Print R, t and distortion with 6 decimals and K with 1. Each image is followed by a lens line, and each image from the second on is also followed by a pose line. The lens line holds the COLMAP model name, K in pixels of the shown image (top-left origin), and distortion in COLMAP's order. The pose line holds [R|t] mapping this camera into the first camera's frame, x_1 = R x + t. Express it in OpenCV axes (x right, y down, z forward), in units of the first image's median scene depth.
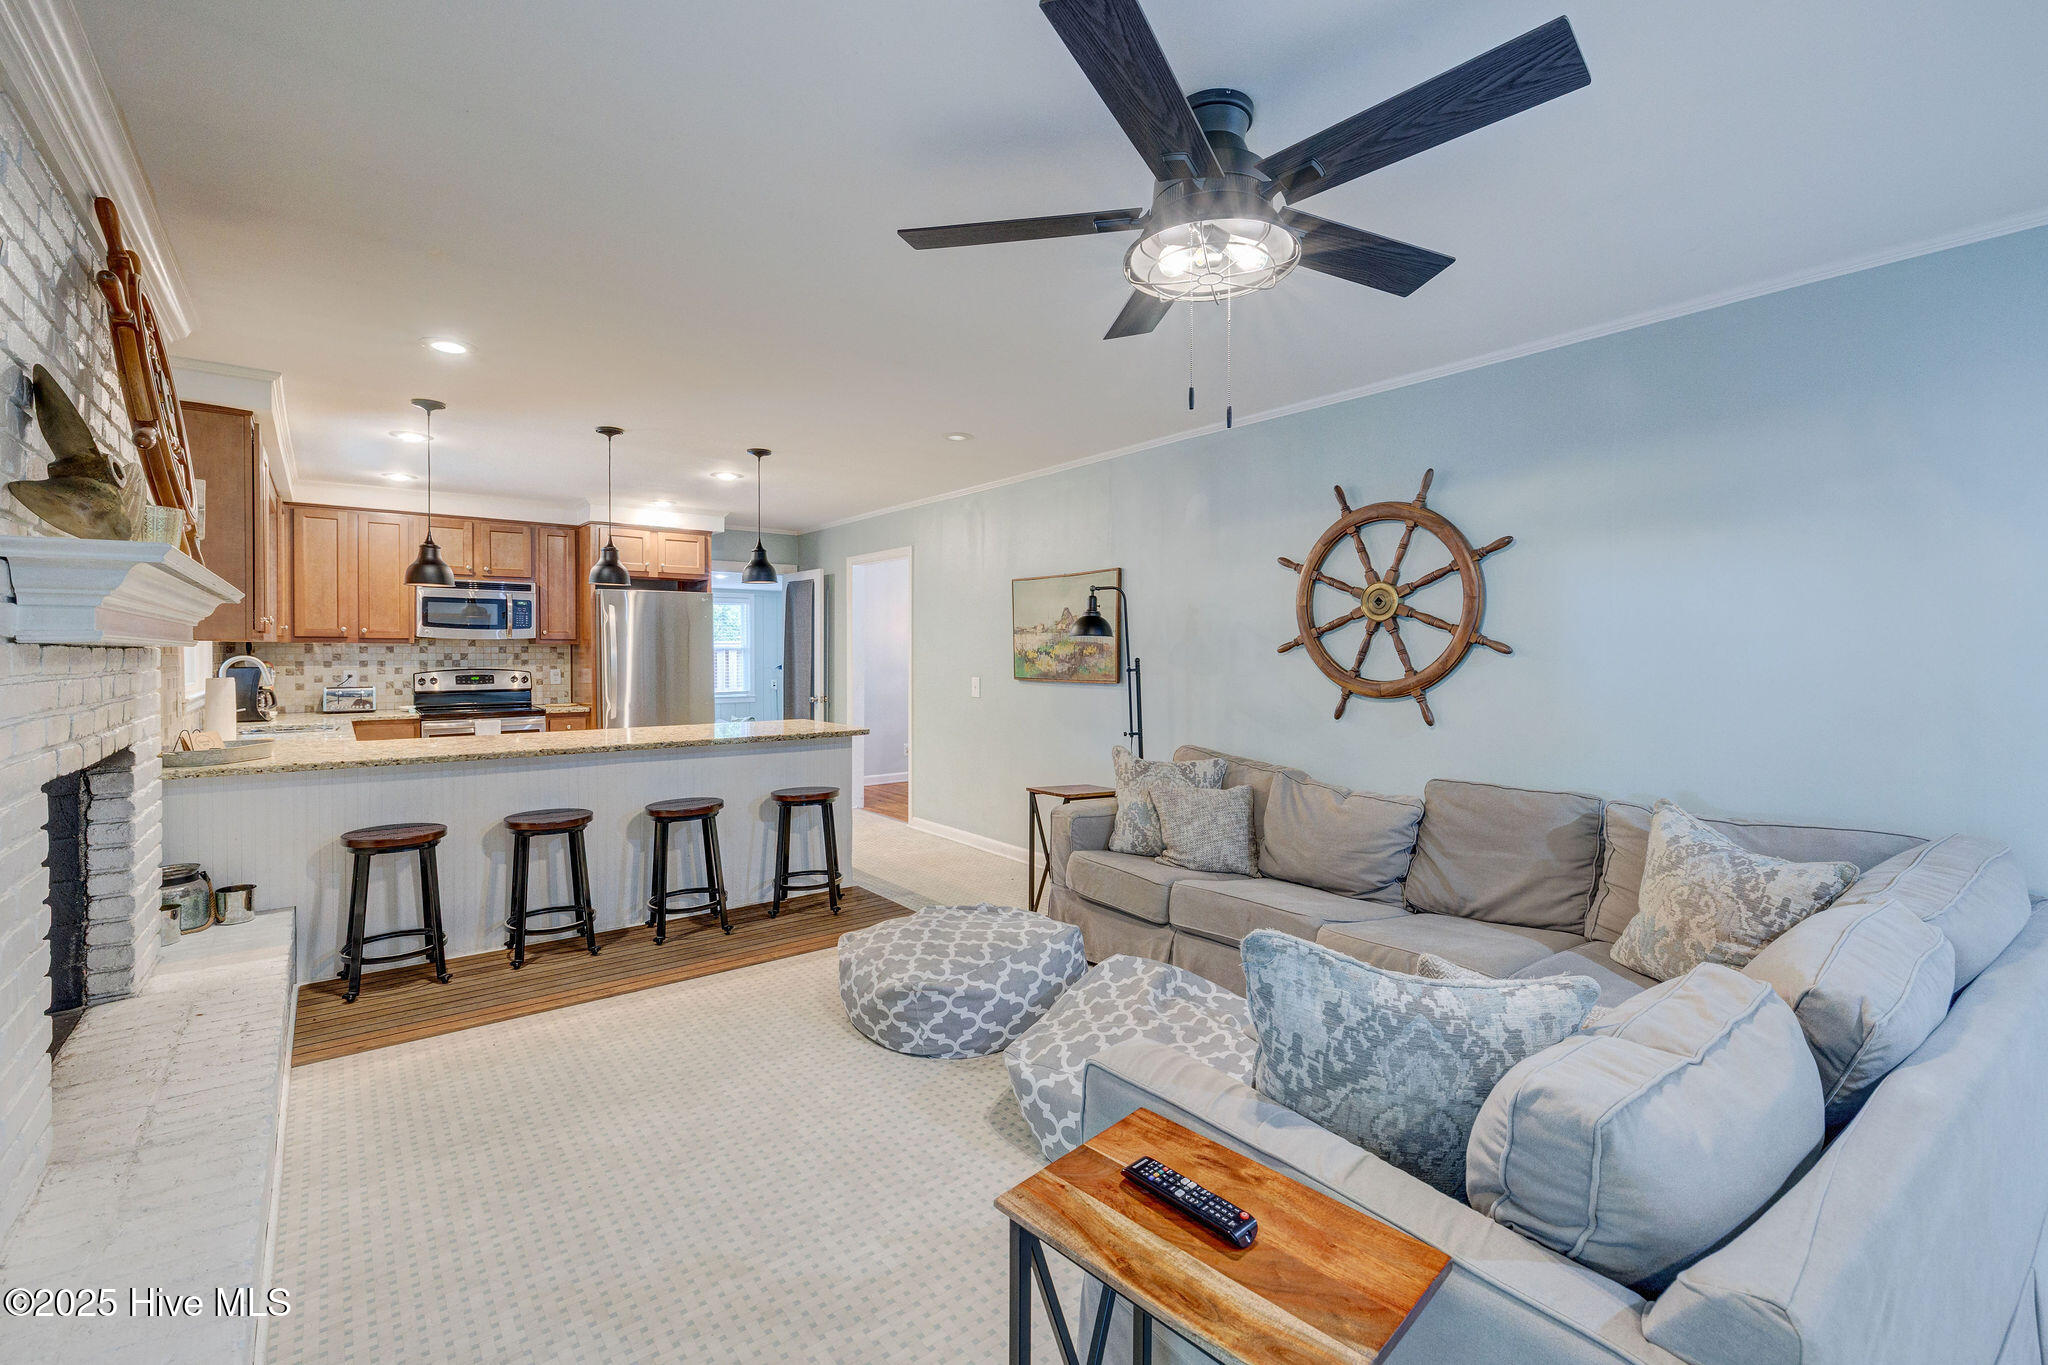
lens RADIAL K [[879.8, 0, 997.3], [0, 879.8, 656.2], [0, 0, 1]] dist [0.000388, 0.000177]
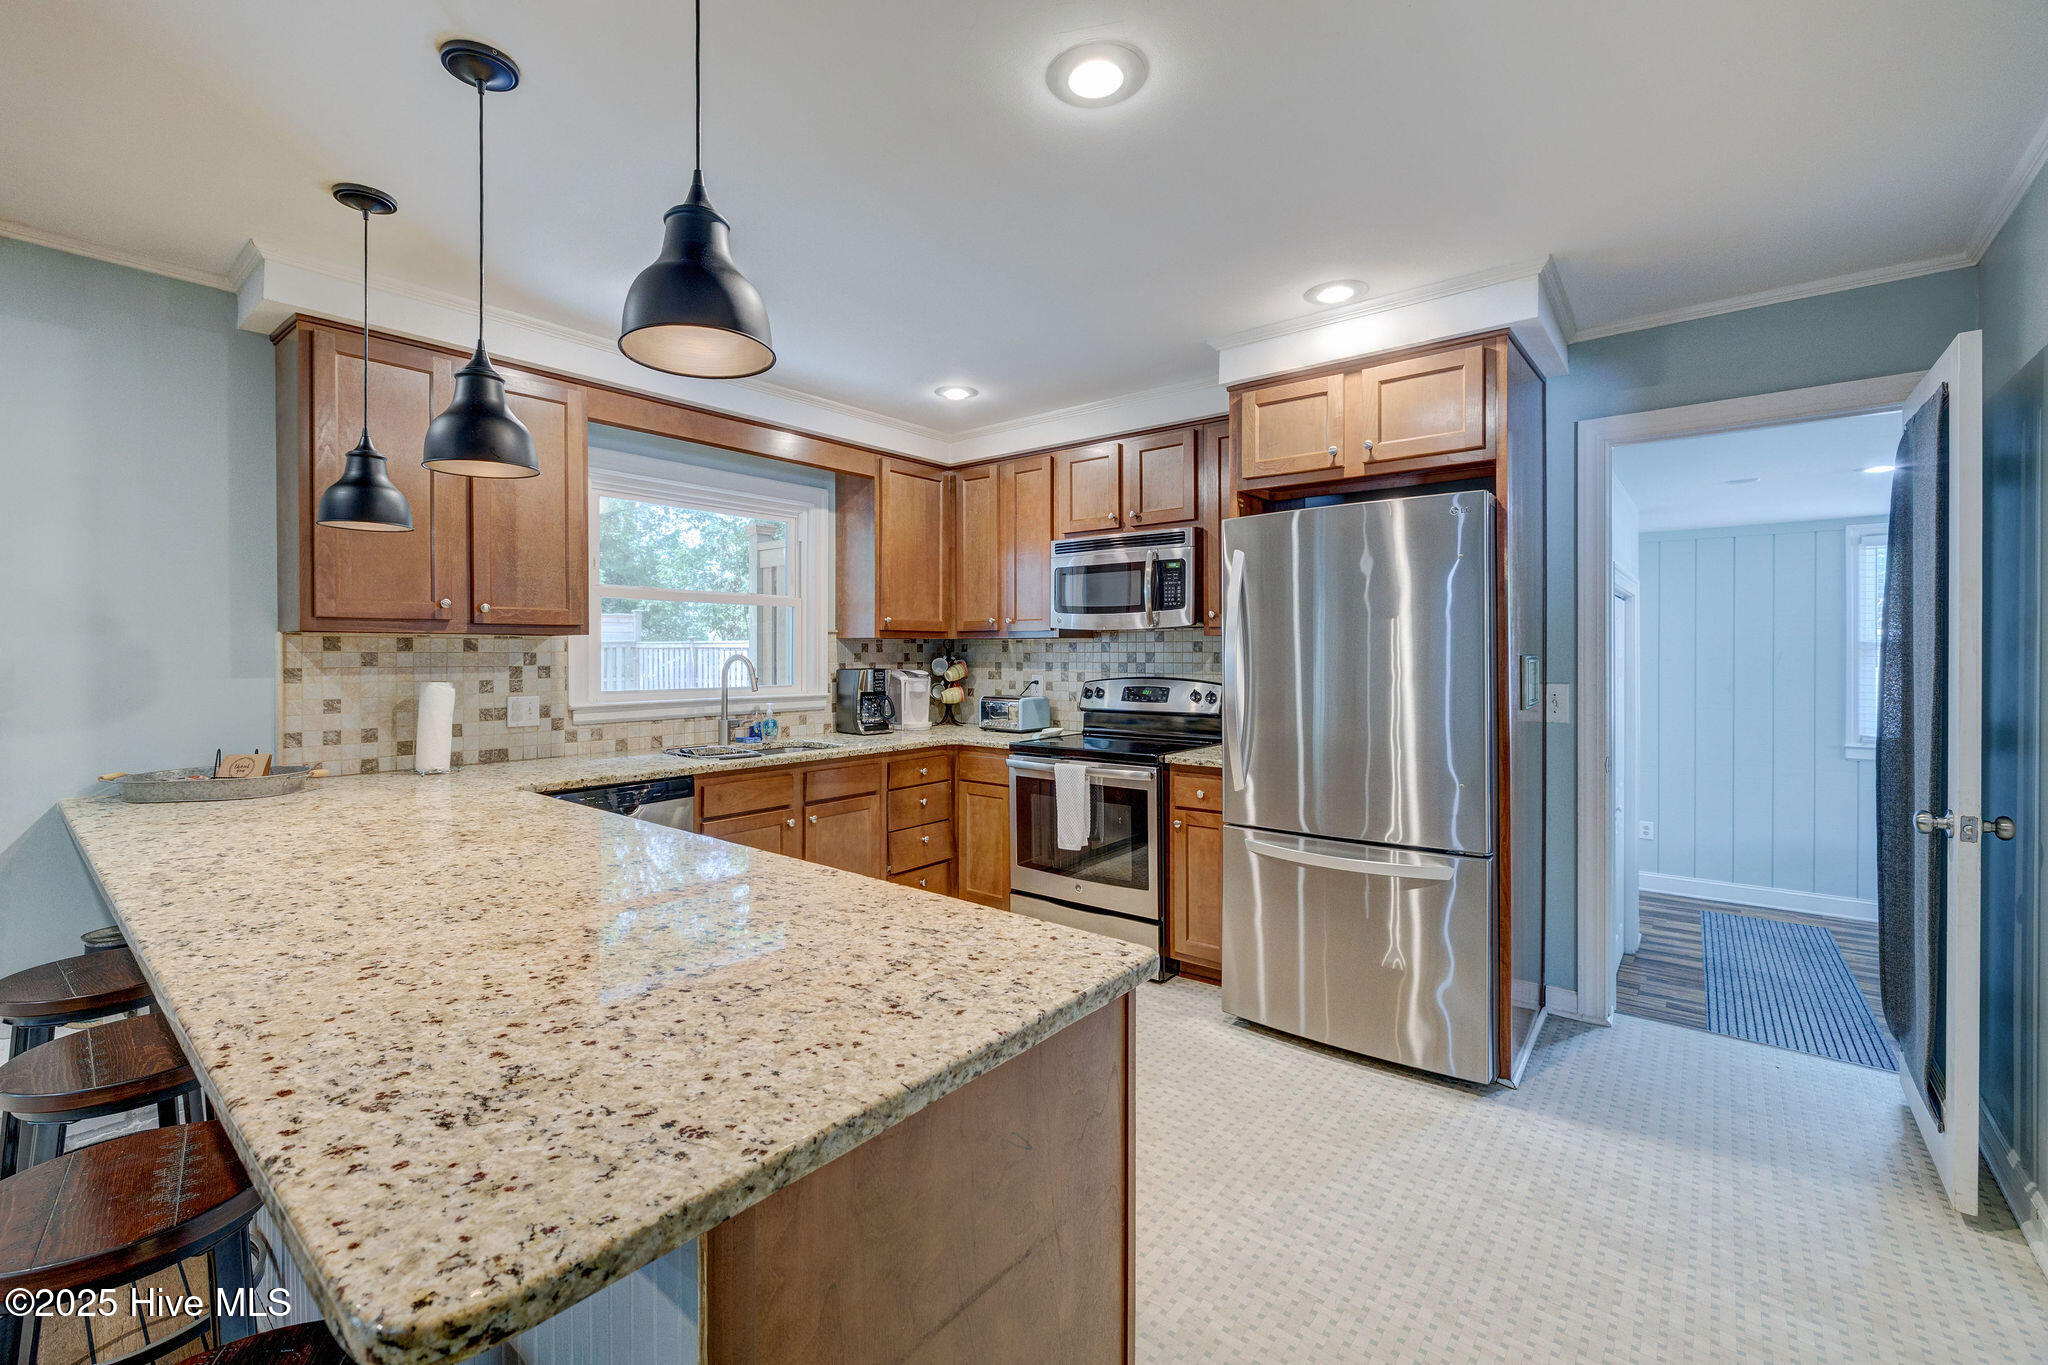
lens RADIAL K [[879.8, 0, 997.3], [0, 879.8, 656.2], [0, 0, 1]] dist [0.000388, 0.000177]
pose [[0.221298, 0.004064, -0.975198, -0.008912], [-0.005455, 0.999981, 0.002929, -0.002851], [0.975191, 0.004671, 0.221316, 1.179705]]
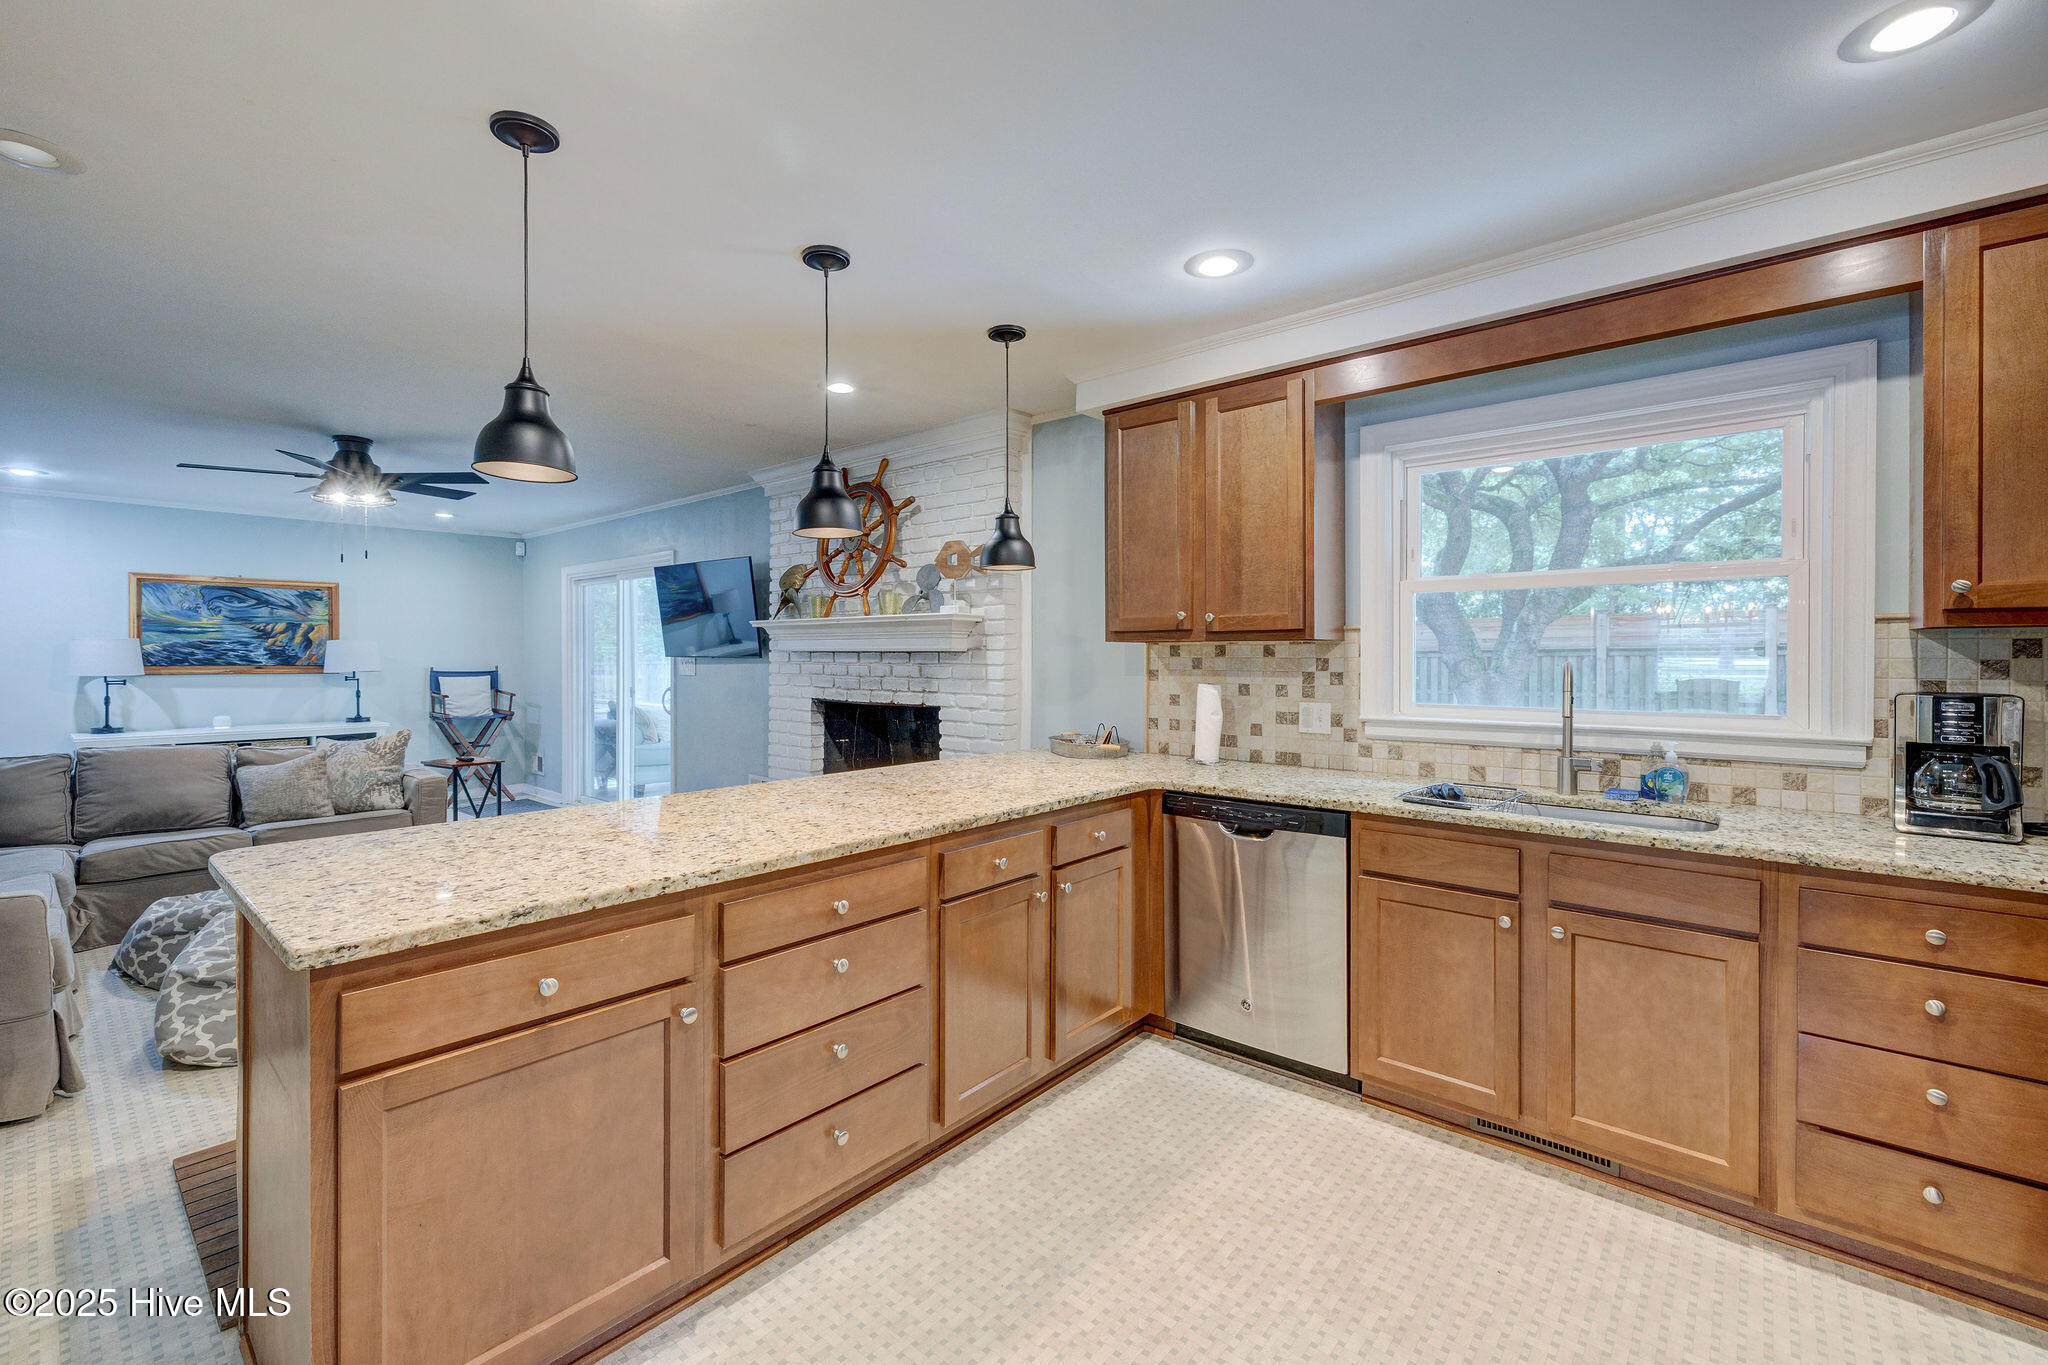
lens RADIAL K [[841.6, 0, 1006.0], [0, 841.6, 660.6], [0, 0, 1]] dist [0.001905, 0.000387]
pose [[-0.979124, -0.000748, -0.203260, -0.460869], [-0.002550, 0.999960, 0.008607, -0.004894], [0.203246, 0.008946, -0.979087, 1.612814]]
